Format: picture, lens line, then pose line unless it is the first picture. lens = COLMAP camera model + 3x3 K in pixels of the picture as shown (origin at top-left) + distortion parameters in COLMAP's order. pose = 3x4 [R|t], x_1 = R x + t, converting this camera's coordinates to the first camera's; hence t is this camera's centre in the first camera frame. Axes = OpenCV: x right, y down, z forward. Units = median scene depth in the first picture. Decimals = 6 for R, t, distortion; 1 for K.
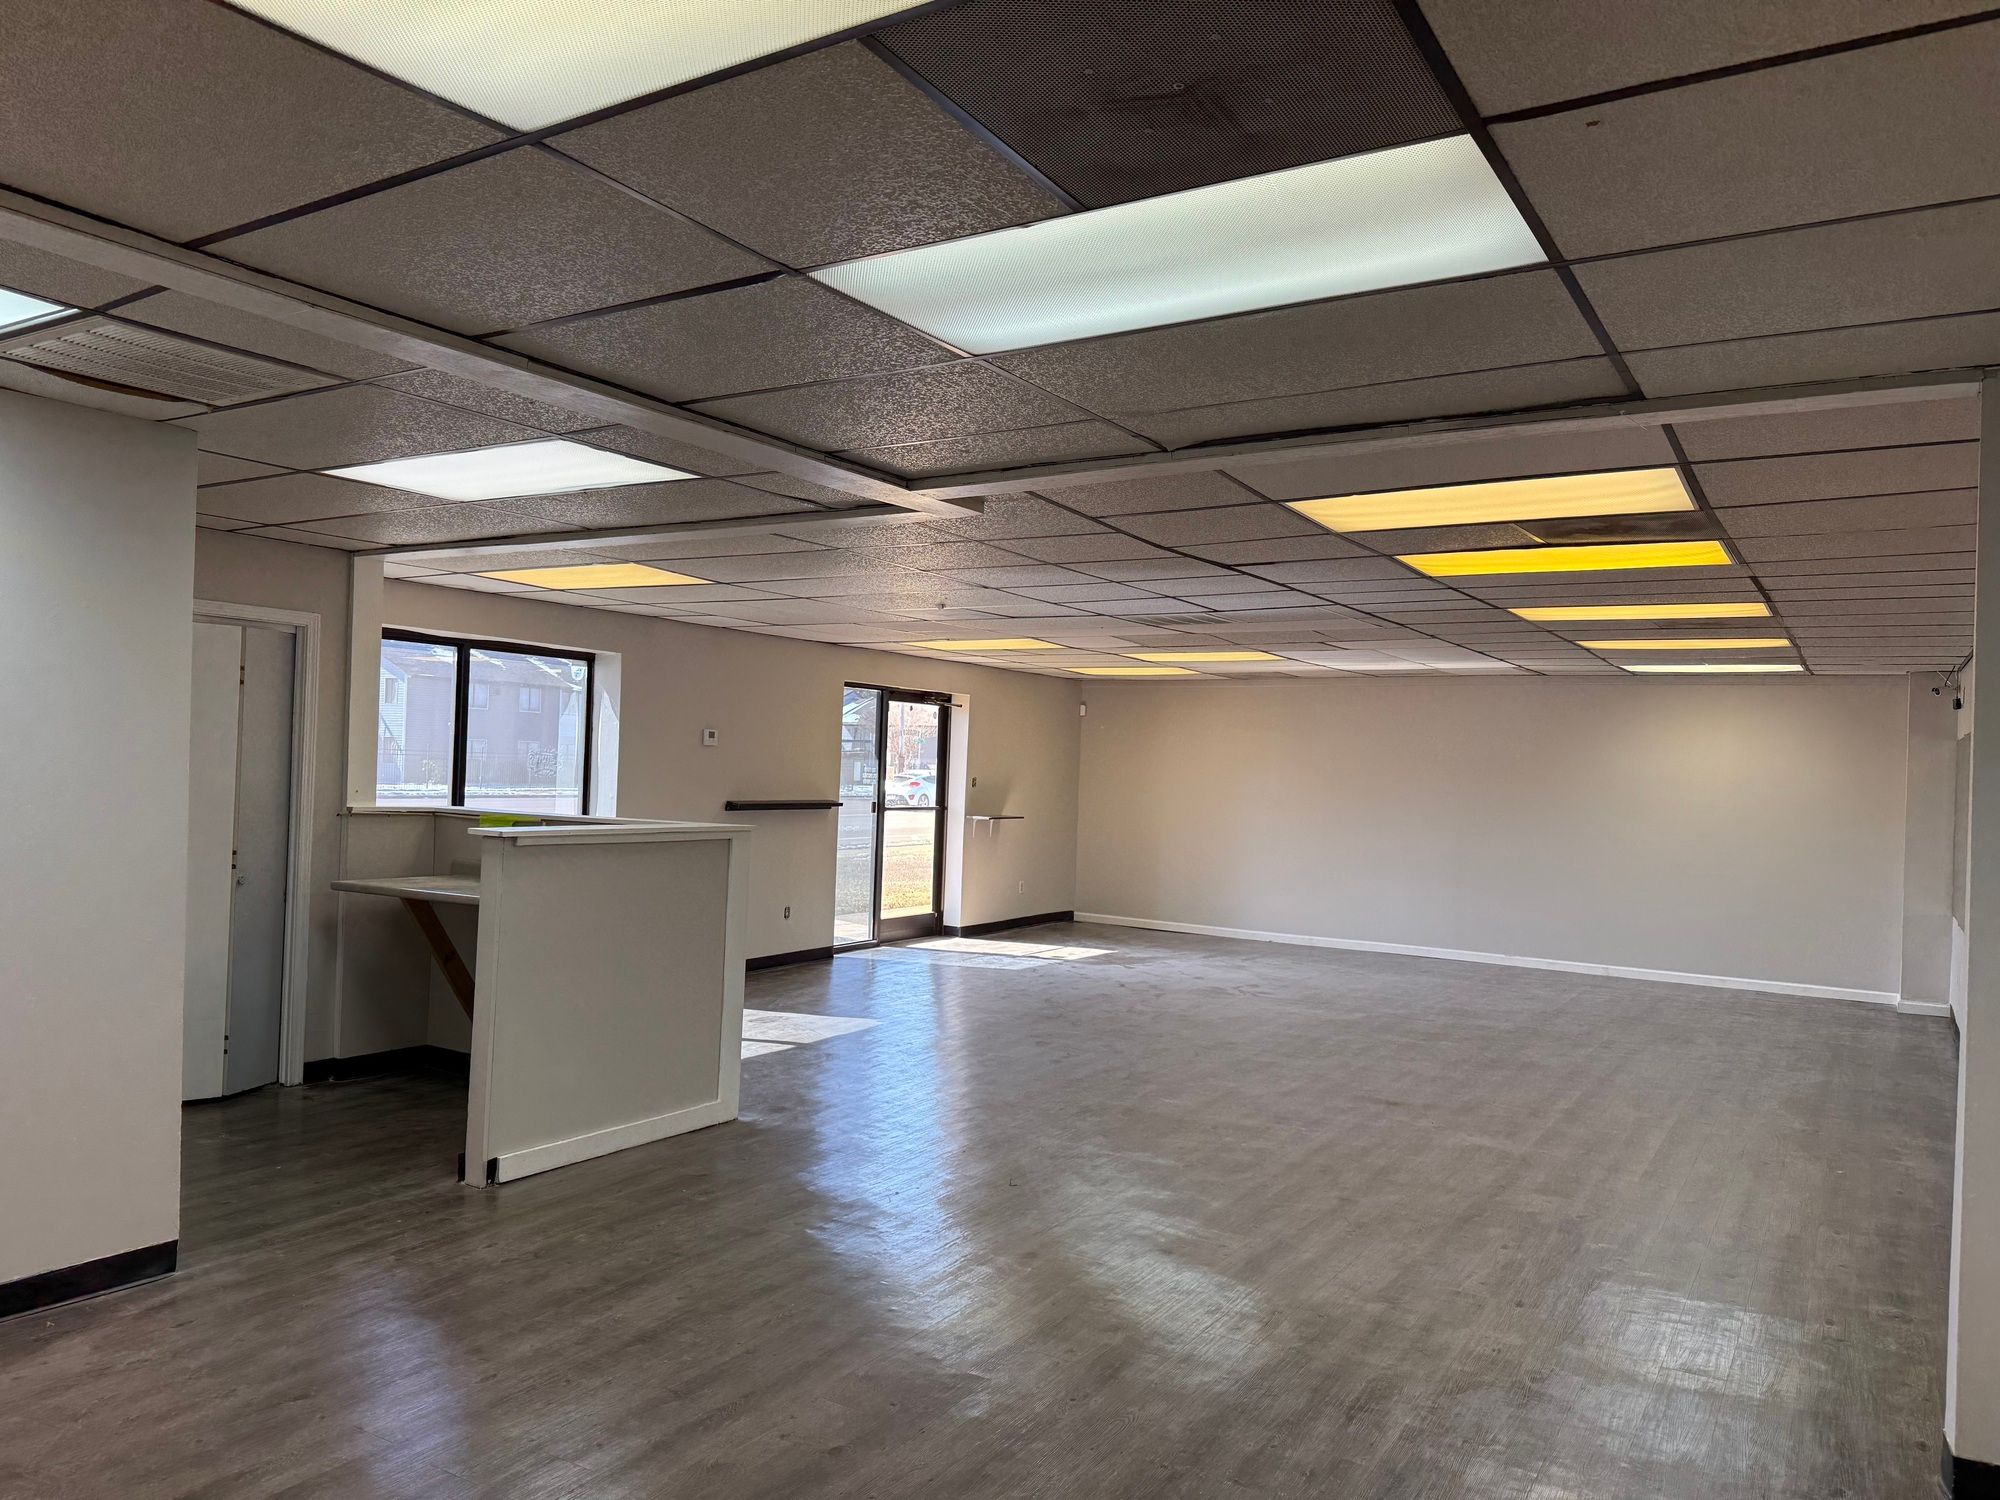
lens RADIAL K [[1387.5, 0, 1000.0], [0, 1387.5, 750.0], [0, 0, 1]] dist [0.191074, -0.368337]
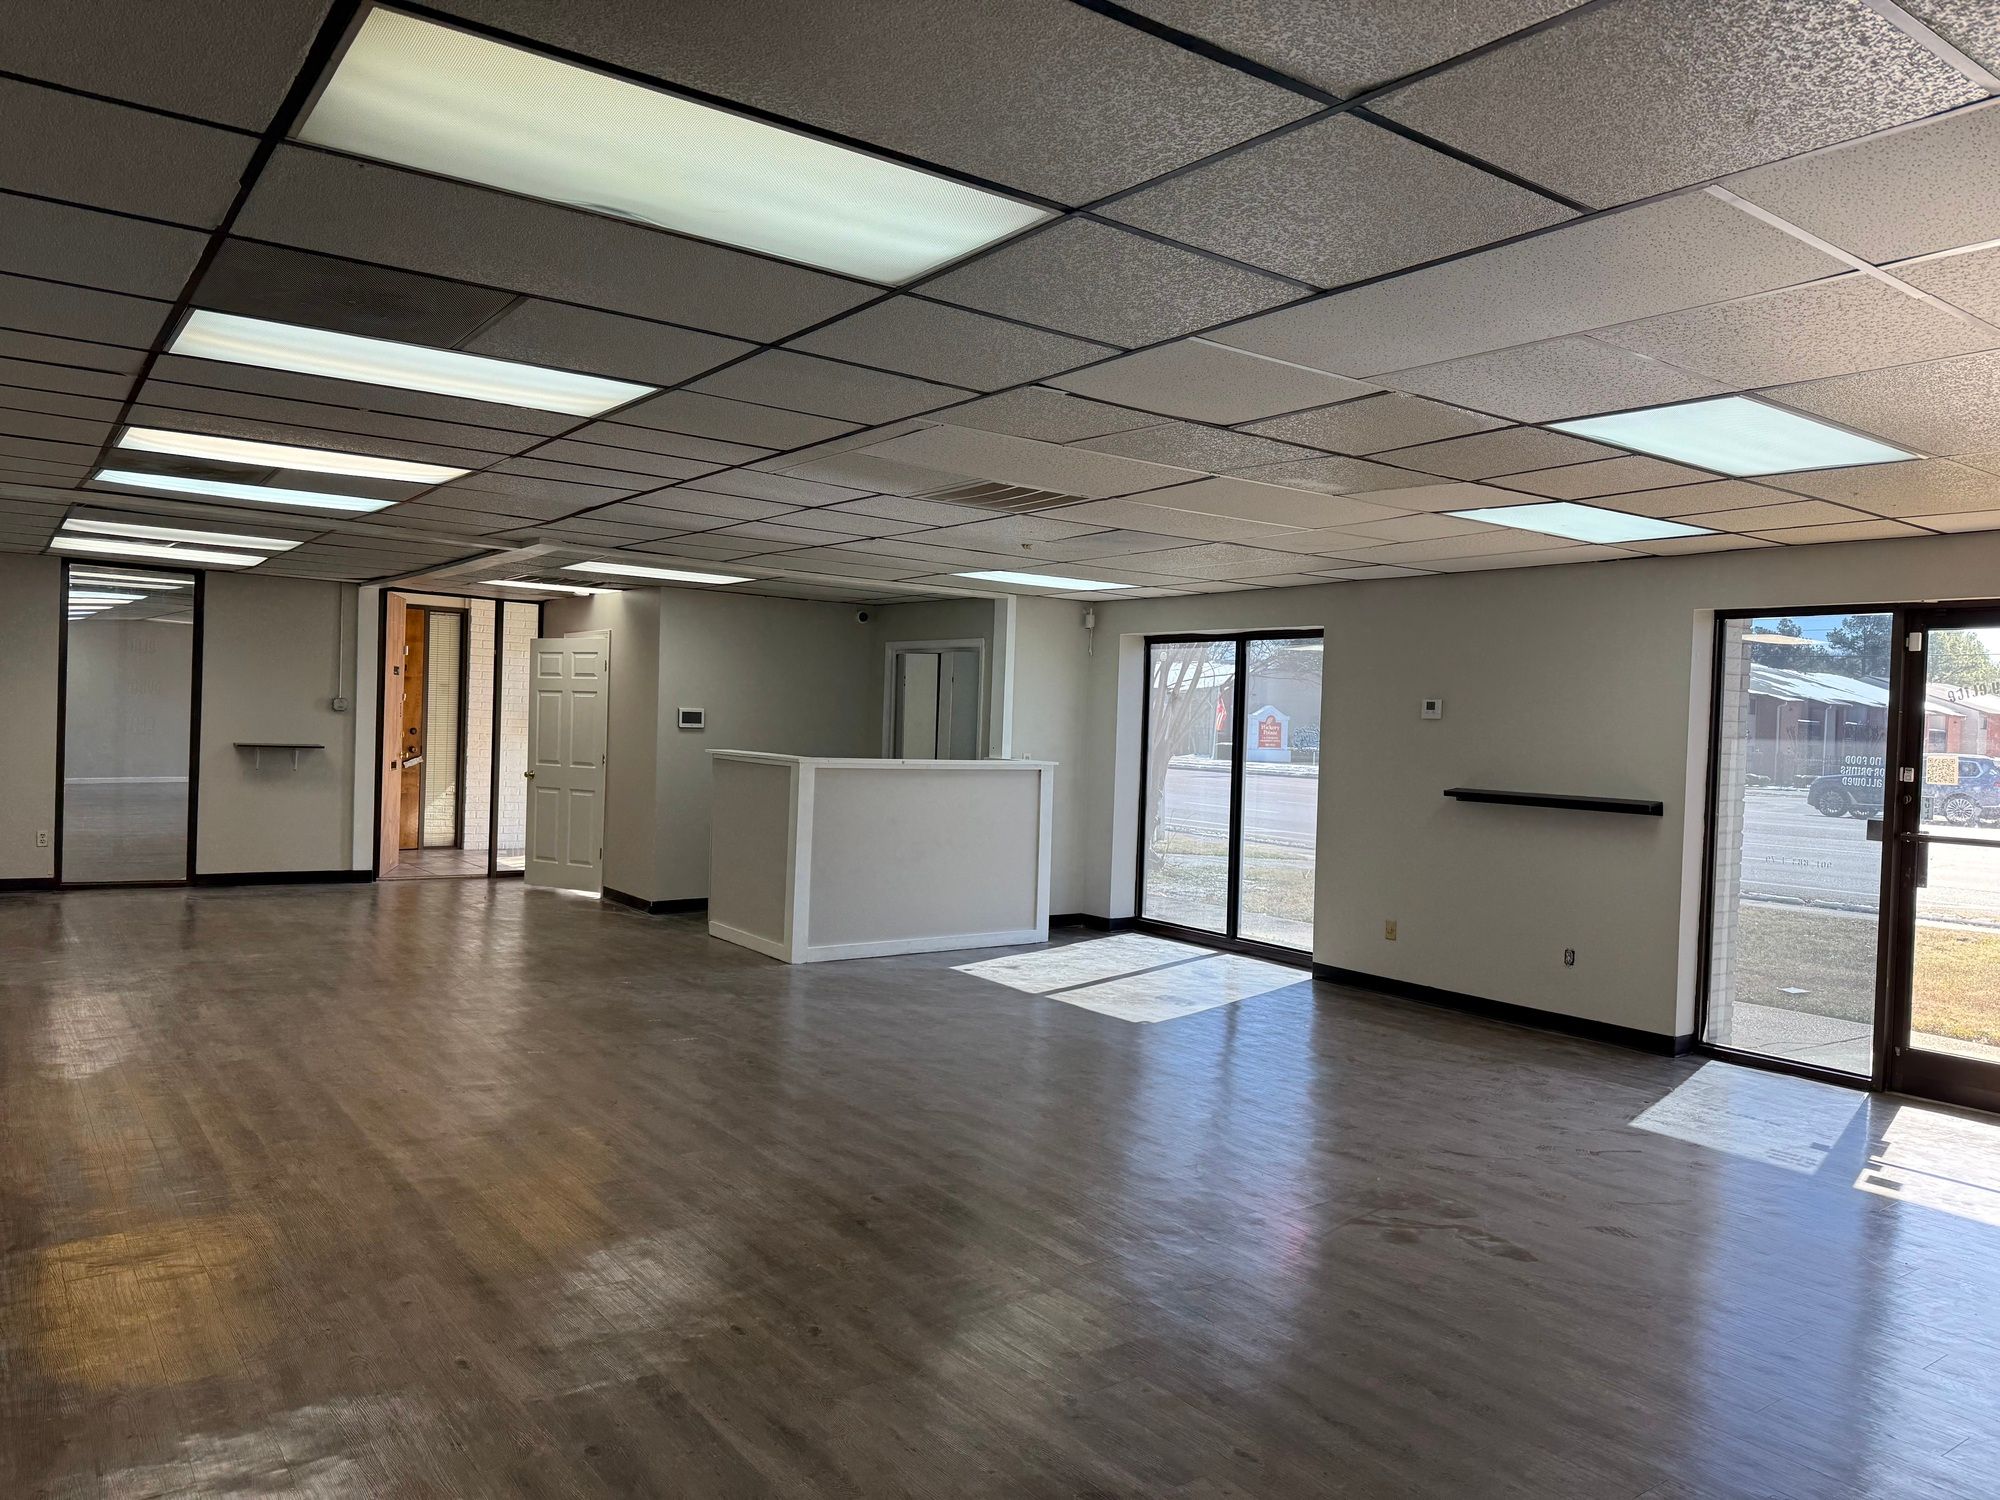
lens RADIAL K [[1379.1, 0, 1000.0], [0, 1379.1, 750.0], [0, 0, 1]] dist [0.044732, -0.052346]
pose [[-0.358994, -0.025123, -0.933002, 0.815088], [-0.035468, 0.999283, -0.013260, 0.042161], [0.932666, 0.028332, -0.359627, 1.375832]]
